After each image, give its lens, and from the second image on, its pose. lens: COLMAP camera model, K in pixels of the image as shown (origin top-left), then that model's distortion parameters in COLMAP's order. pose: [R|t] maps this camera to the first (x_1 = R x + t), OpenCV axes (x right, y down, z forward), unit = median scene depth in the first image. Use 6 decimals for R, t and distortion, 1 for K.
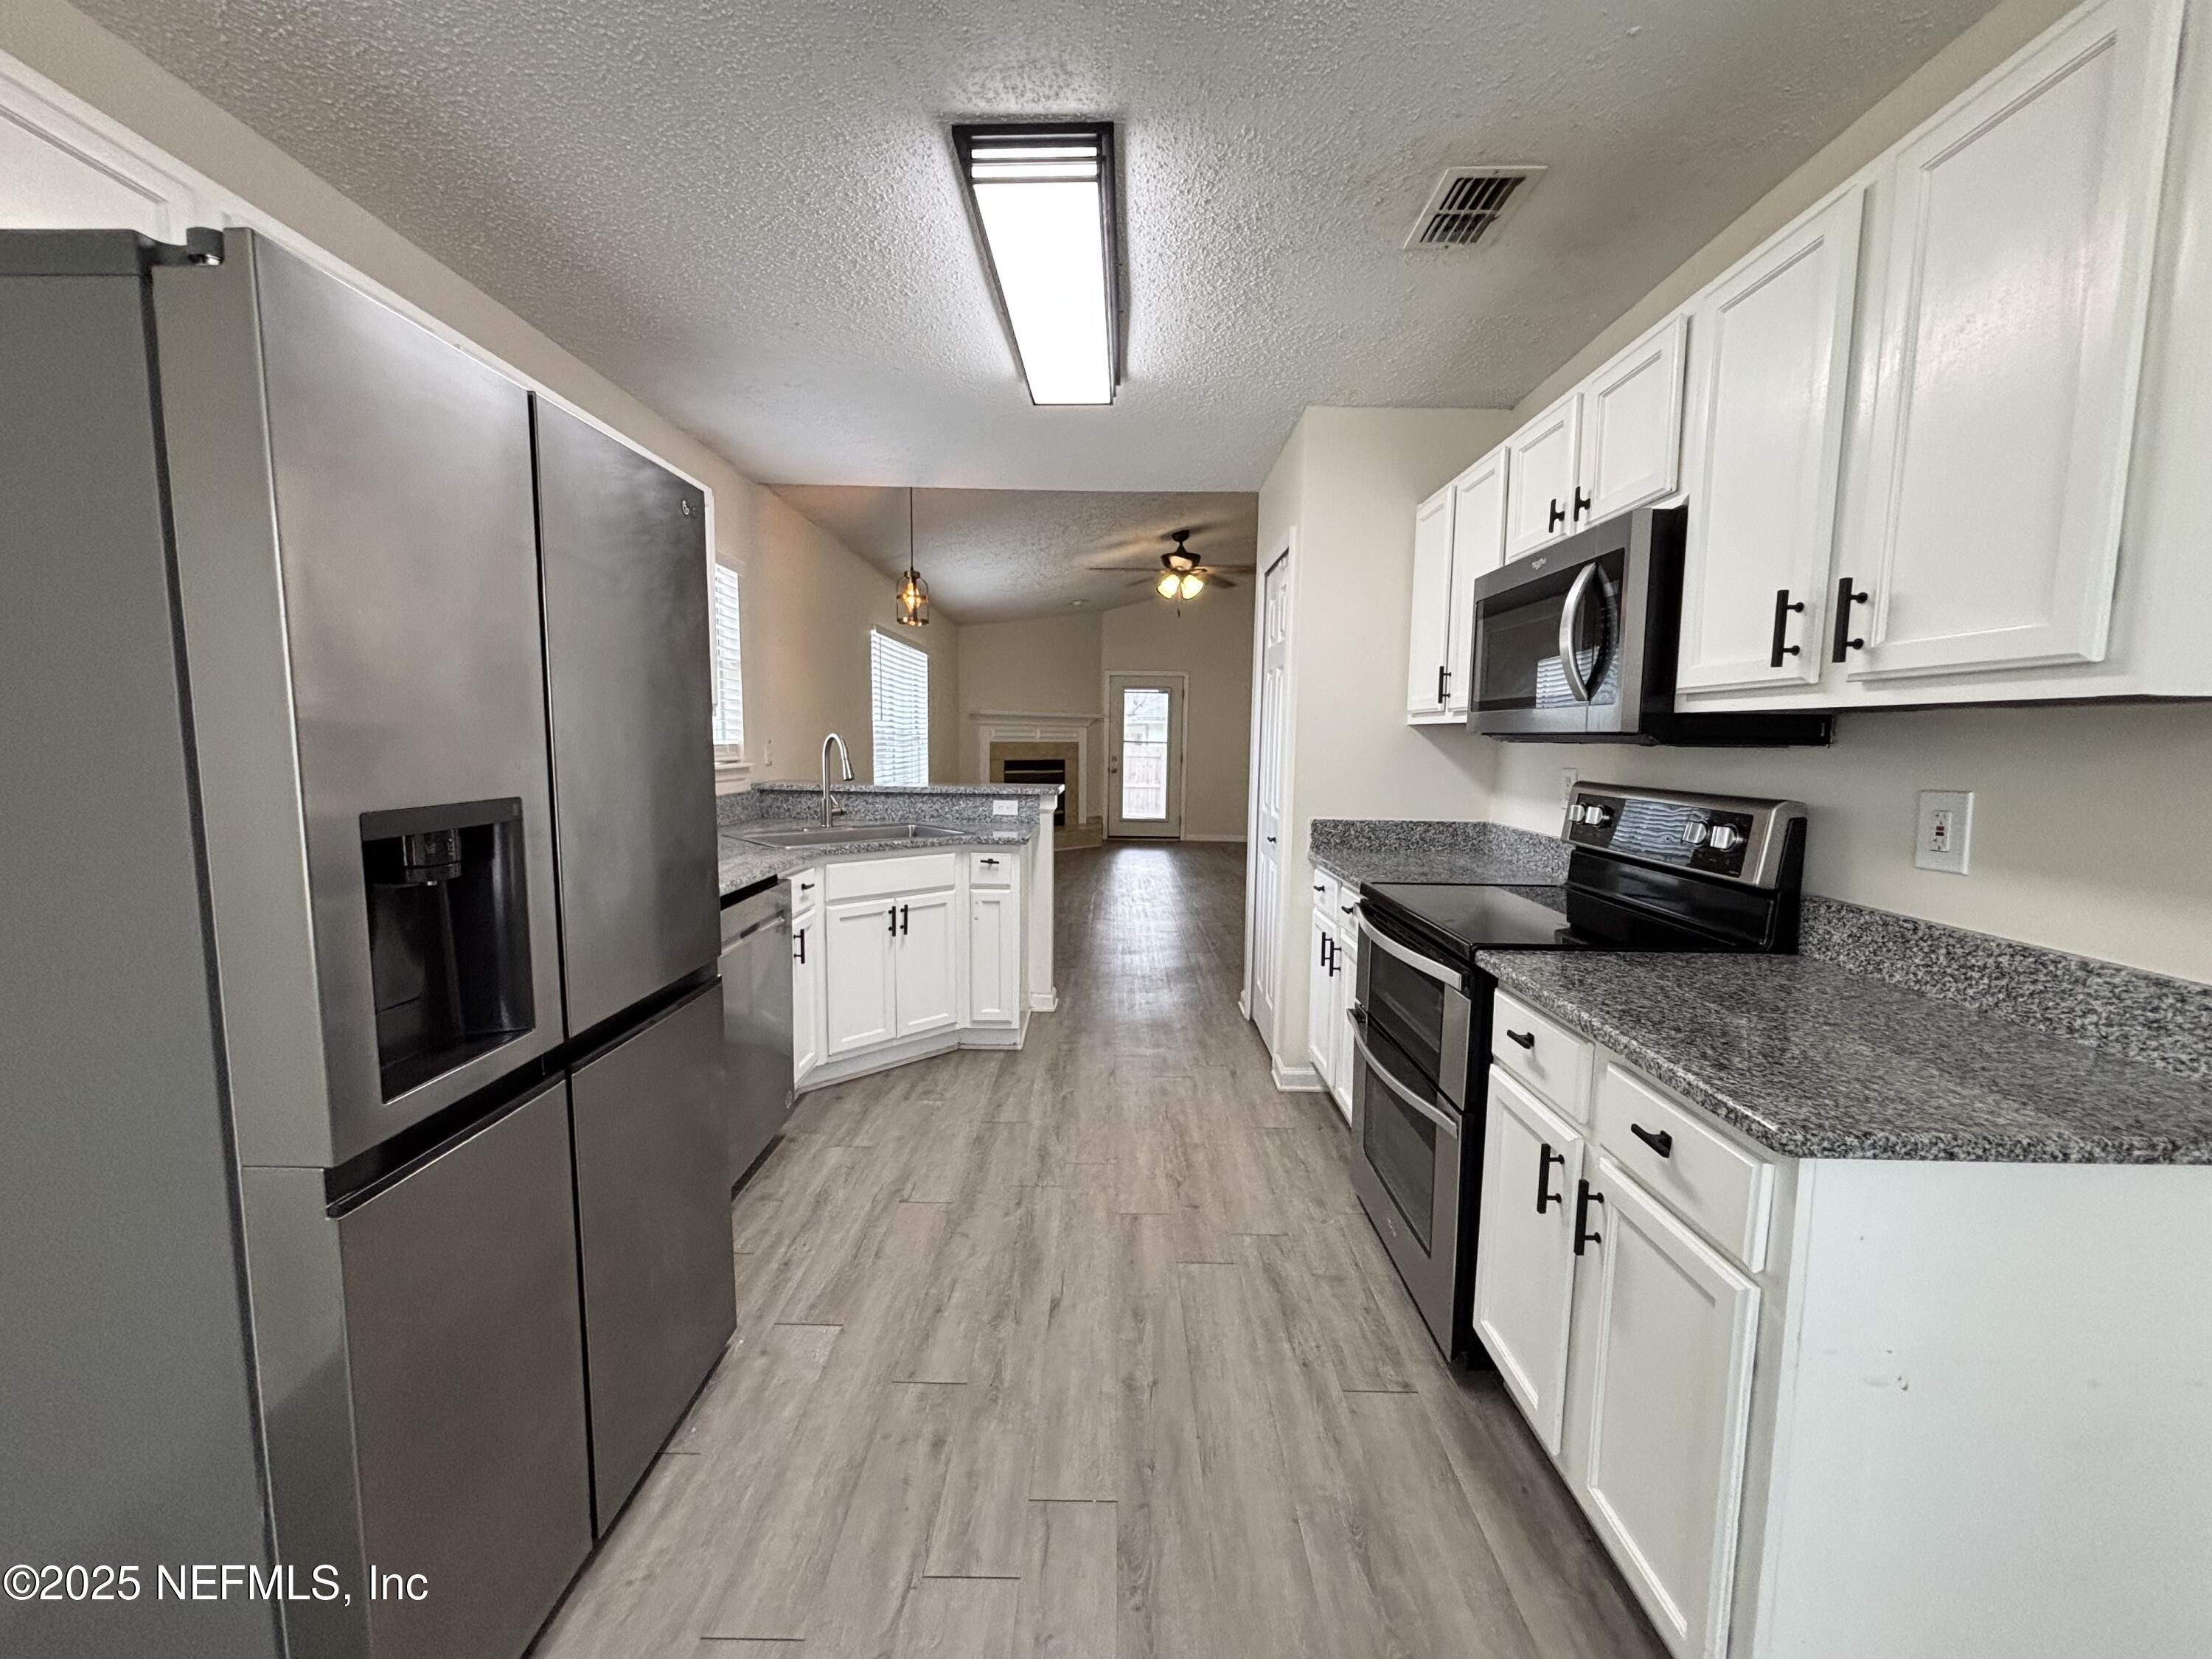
lens RADIAL K [[877.1, 0, 1106.0], [0, 877.1, 829.5], [0, 0, 1]] dist [0.002140, 0.000091]
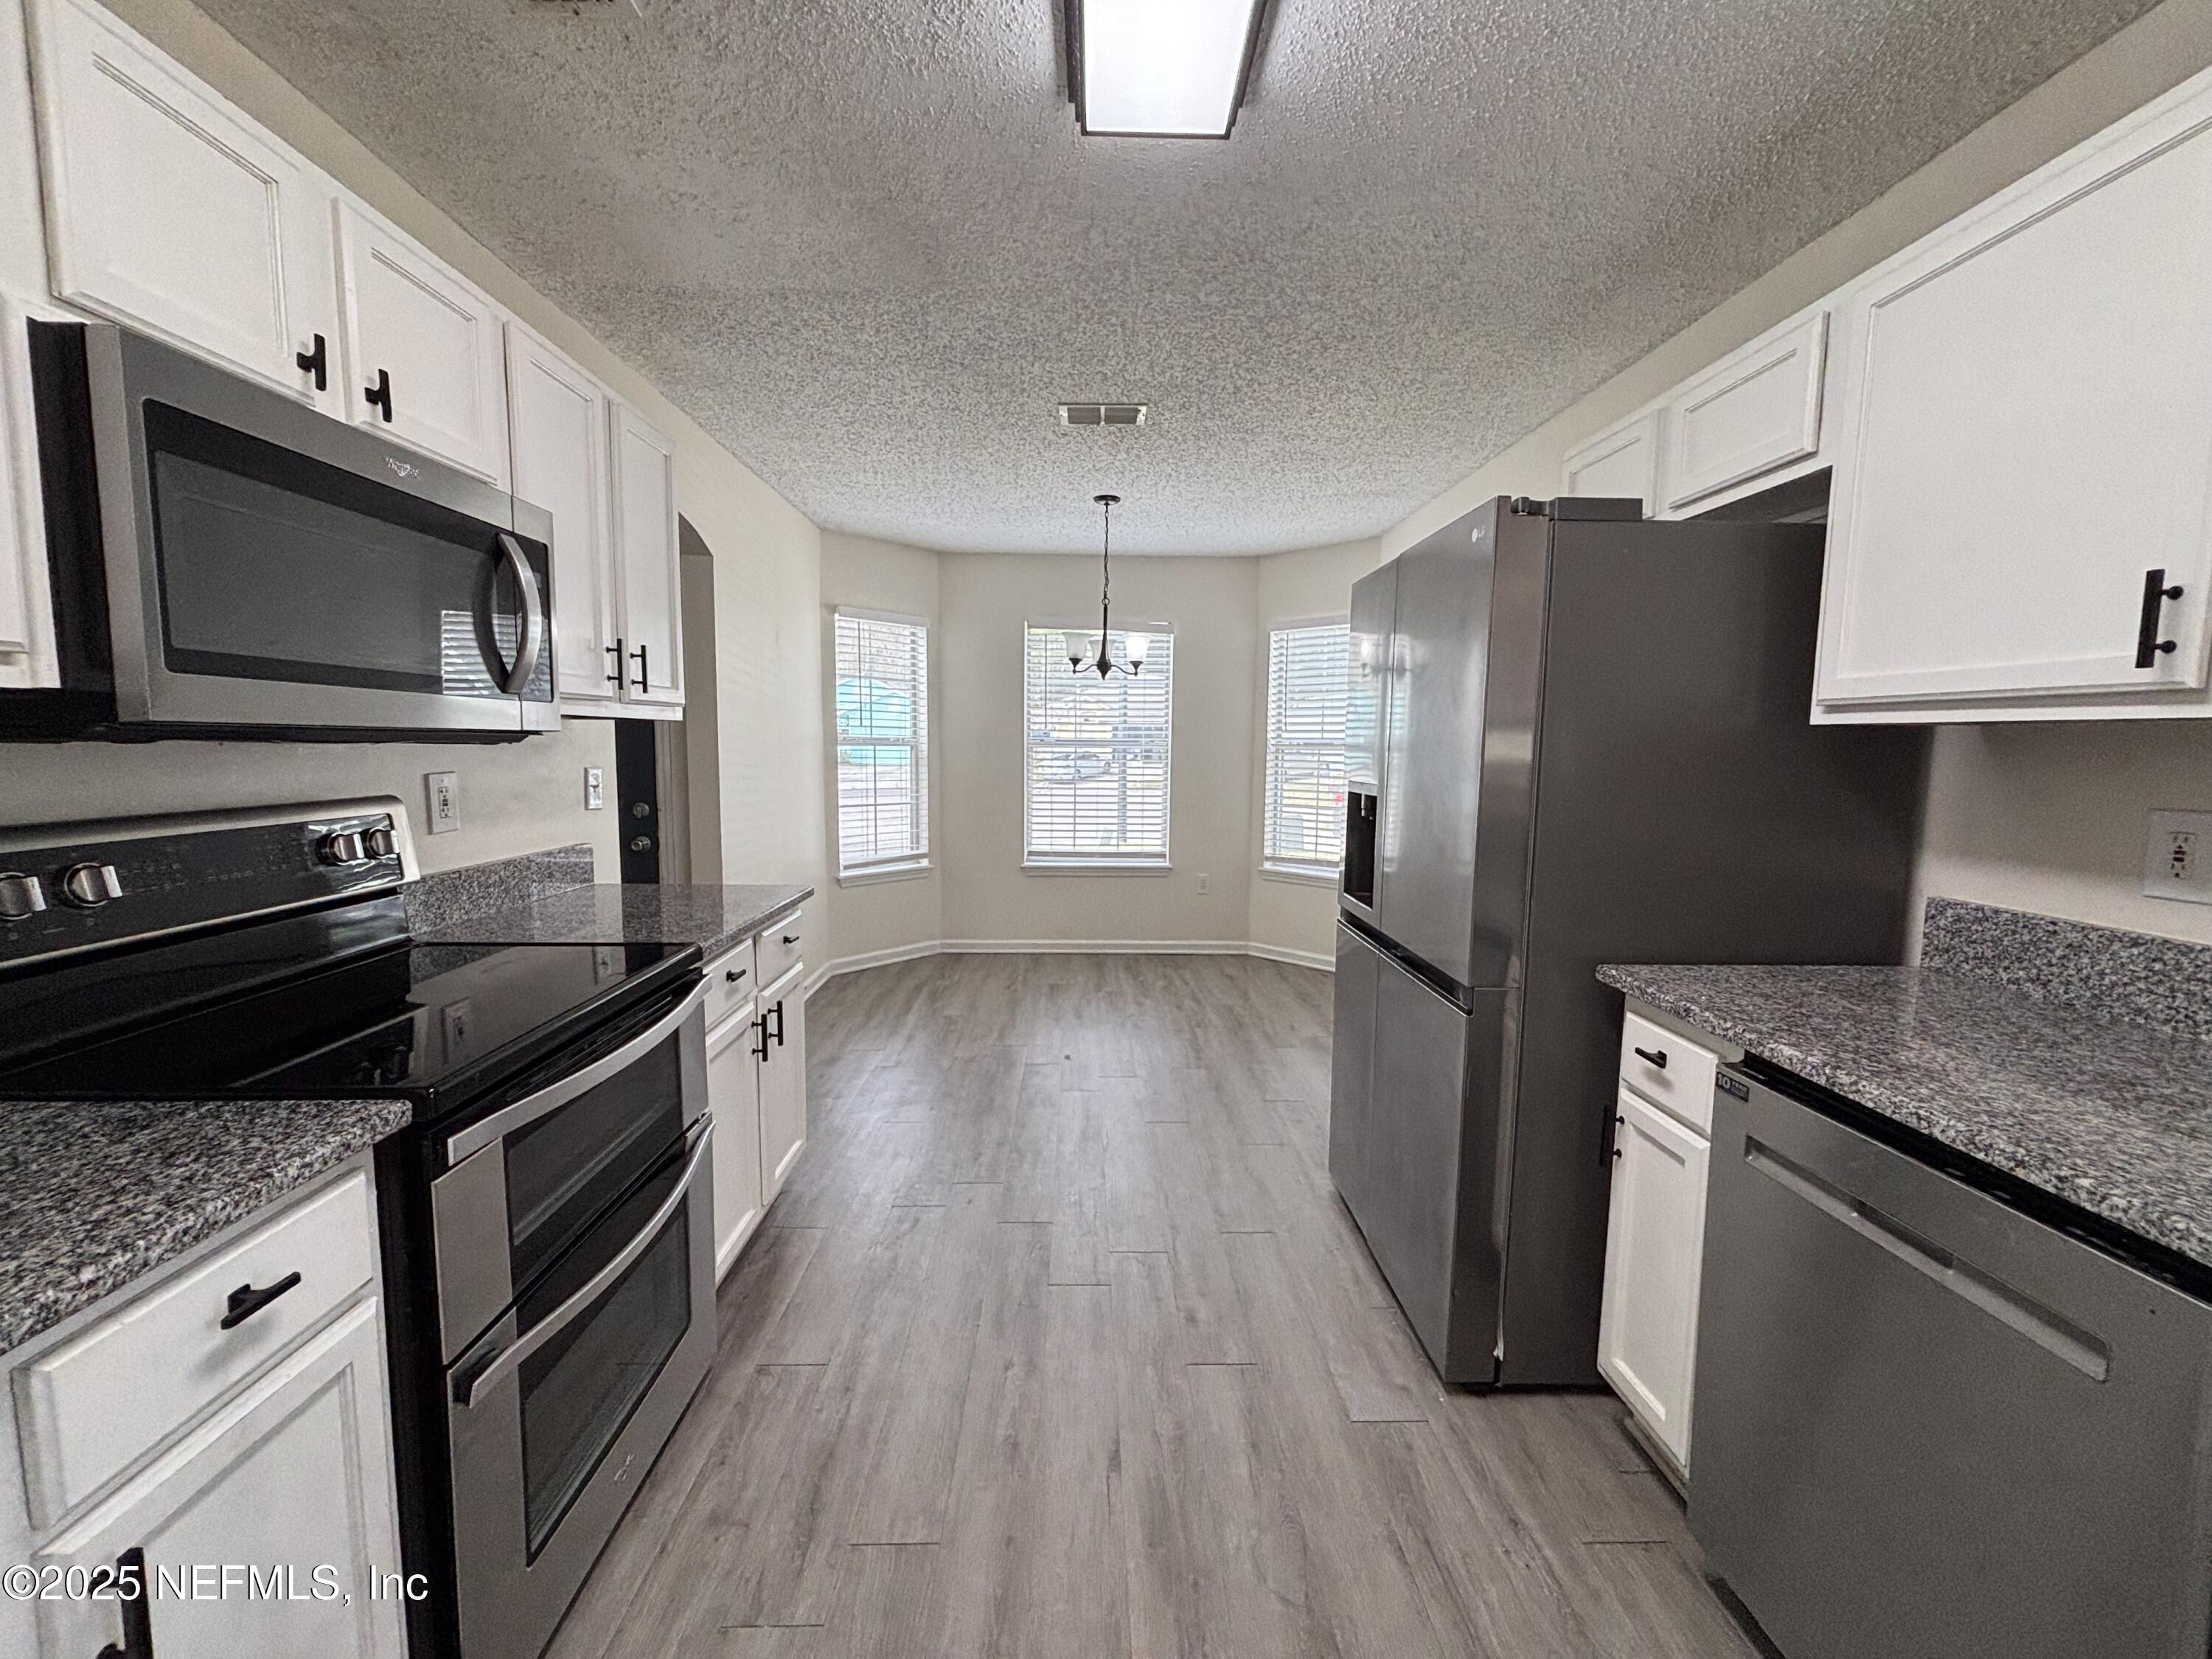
lens RADIAL K [[877.1, 0, 1106.0], [0, 877.1, 829.5], [0, 0, 1]] dist [0.002140, 0.000091]
pose [[-0.999175, -0.013075, -0.038462, -0.012648], [-0.020563, 0.979316, 0.201288, -0.189221], [0.035035, 0.201913, -0.978777, 1.783122]]
